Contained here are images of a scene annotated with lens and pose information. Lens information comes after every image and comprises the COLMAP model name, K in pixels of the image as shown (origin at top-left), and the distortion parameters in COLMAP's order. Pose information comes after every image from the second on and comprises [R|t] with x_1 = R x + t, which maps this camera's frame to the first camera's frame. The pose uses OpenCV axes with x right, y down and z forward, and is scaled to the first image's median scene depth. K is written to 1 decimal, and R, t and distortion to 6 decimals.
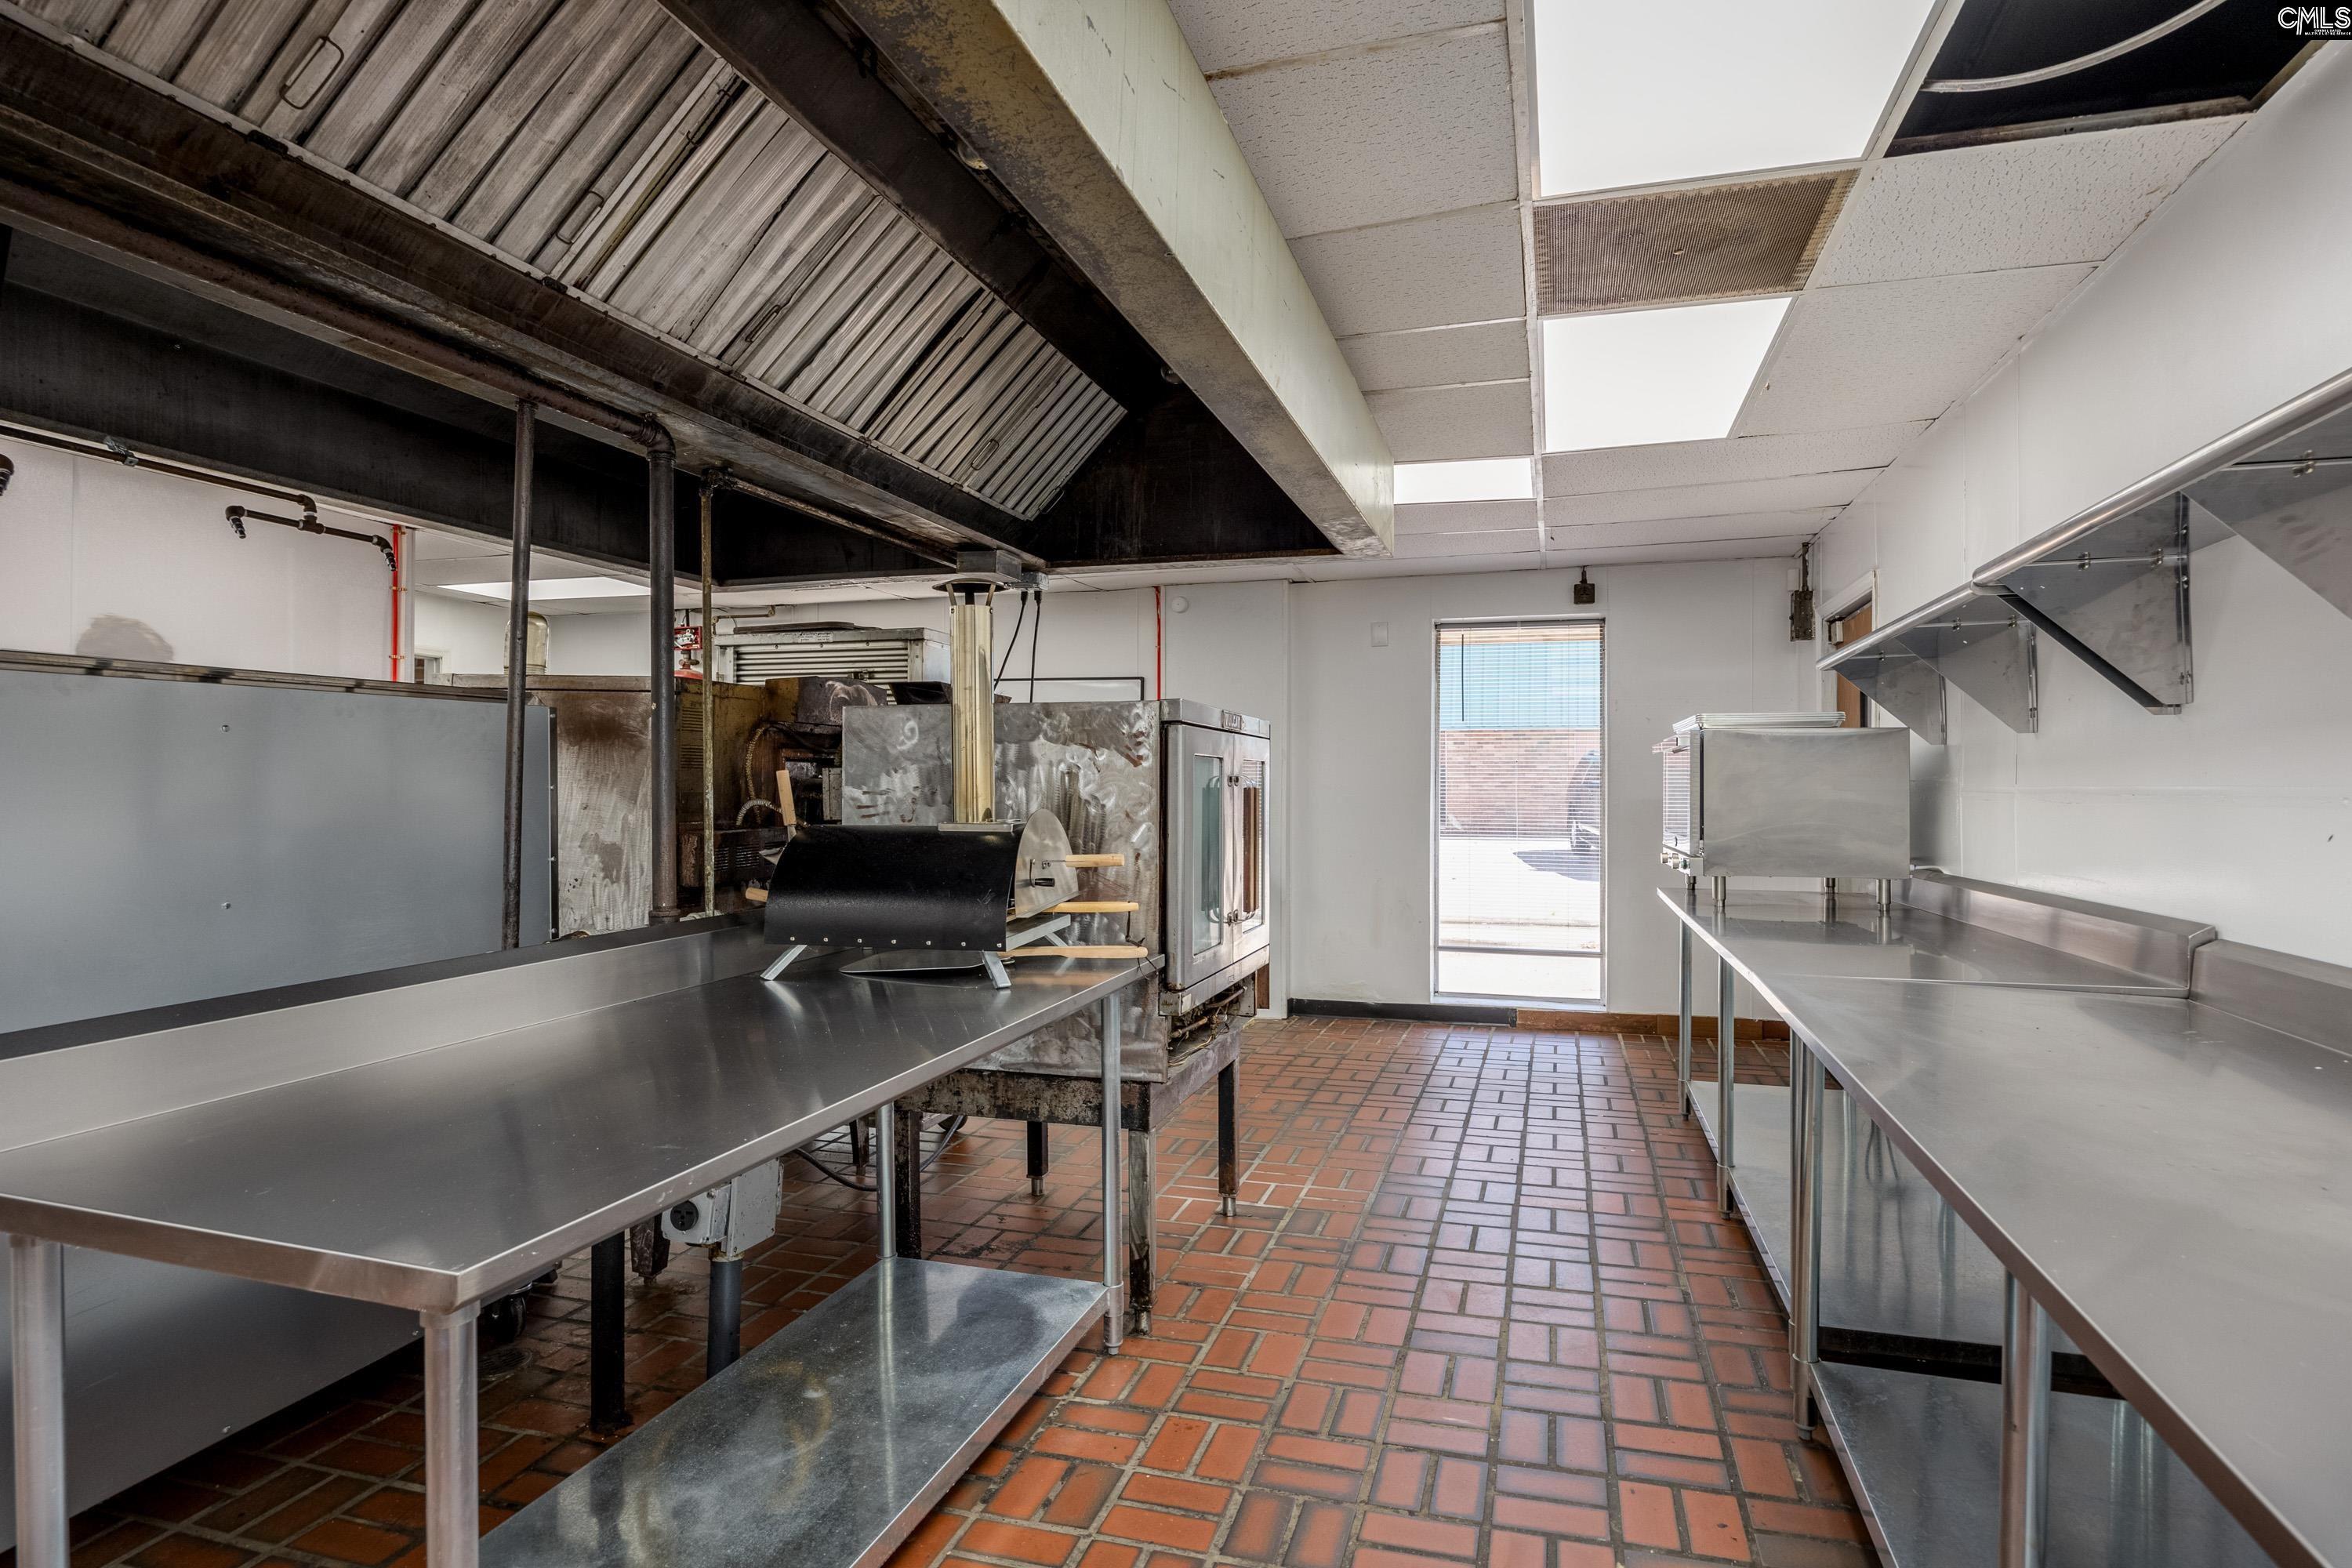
lens RADIAL K [[1251.1, 0, 1175.9], [0, 1251.1, 785.6], [0, 0, 1]] dist [-0.008031, -0.003145]
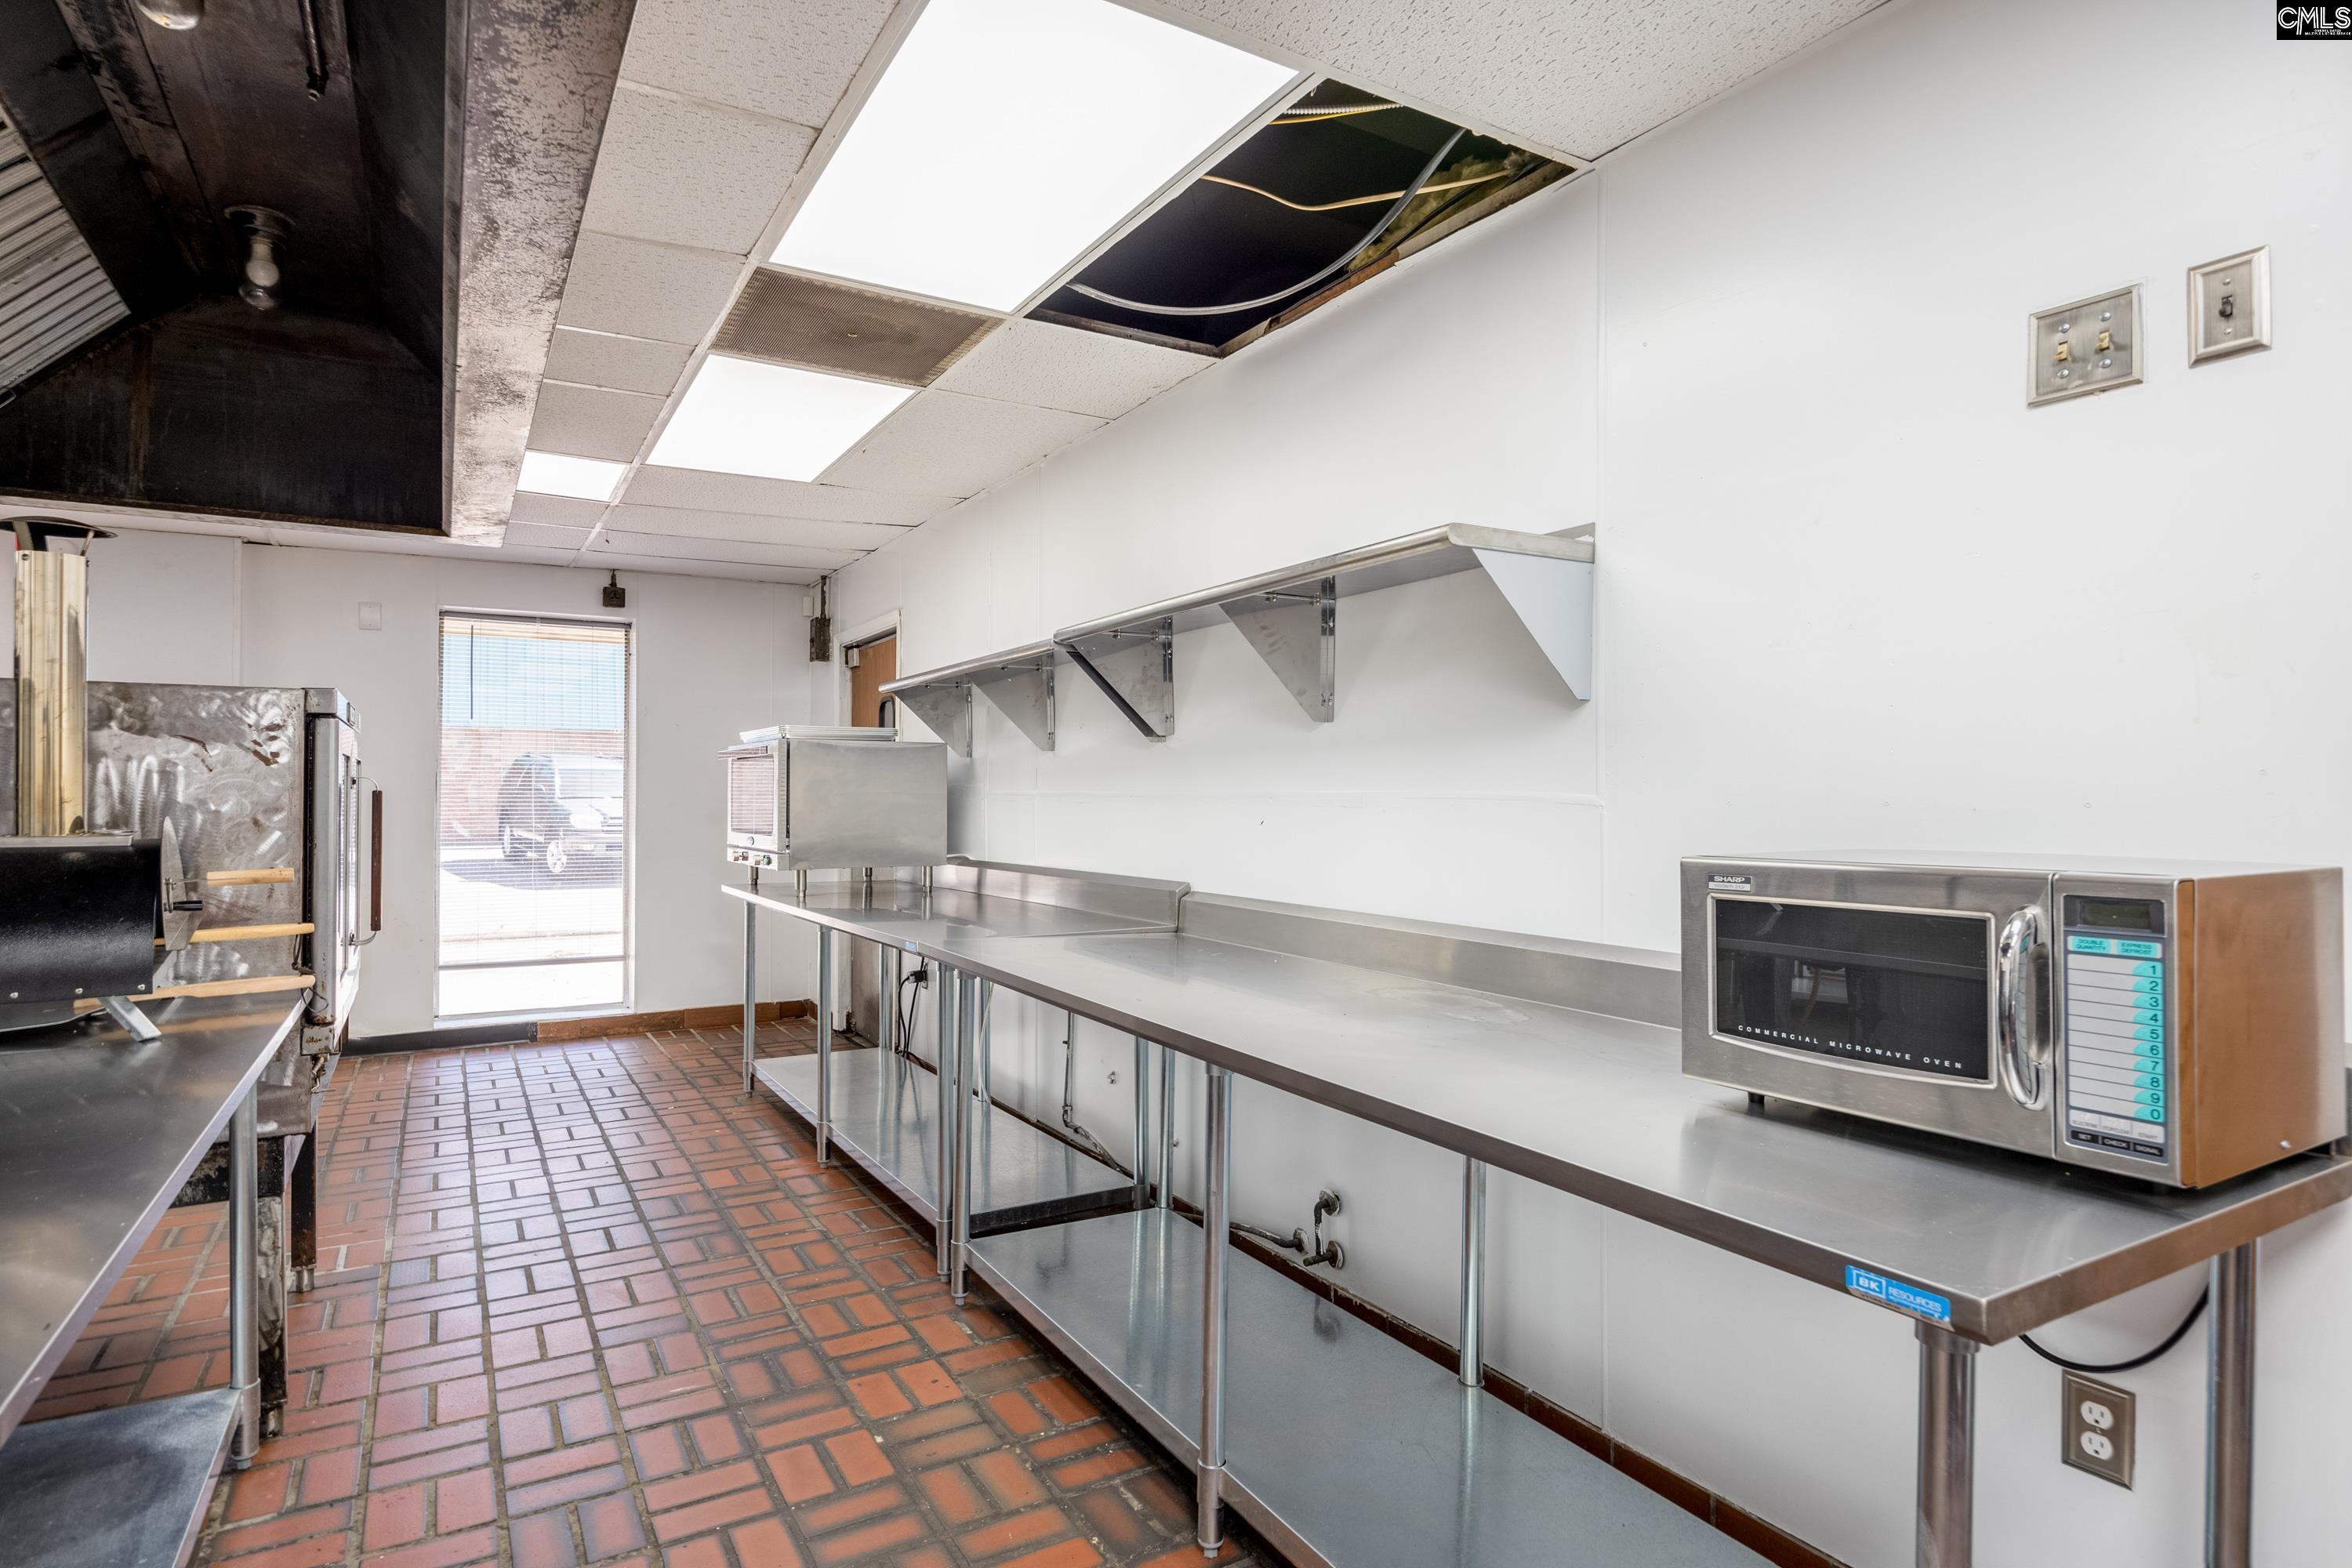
lens RADIAL K [[1251.1, 0, 1183.7], [0, 1251.1, 787.3], [0, 0, 1]] dist [-0.008031, -0.003145]
pose [[0.675119, 0.003577, 0.737700, -0.214531], [-0.002145, 0.999994, -0.002887, 0.000786], [-0.737706, 0.000367, 0.675122, -0.020777]]
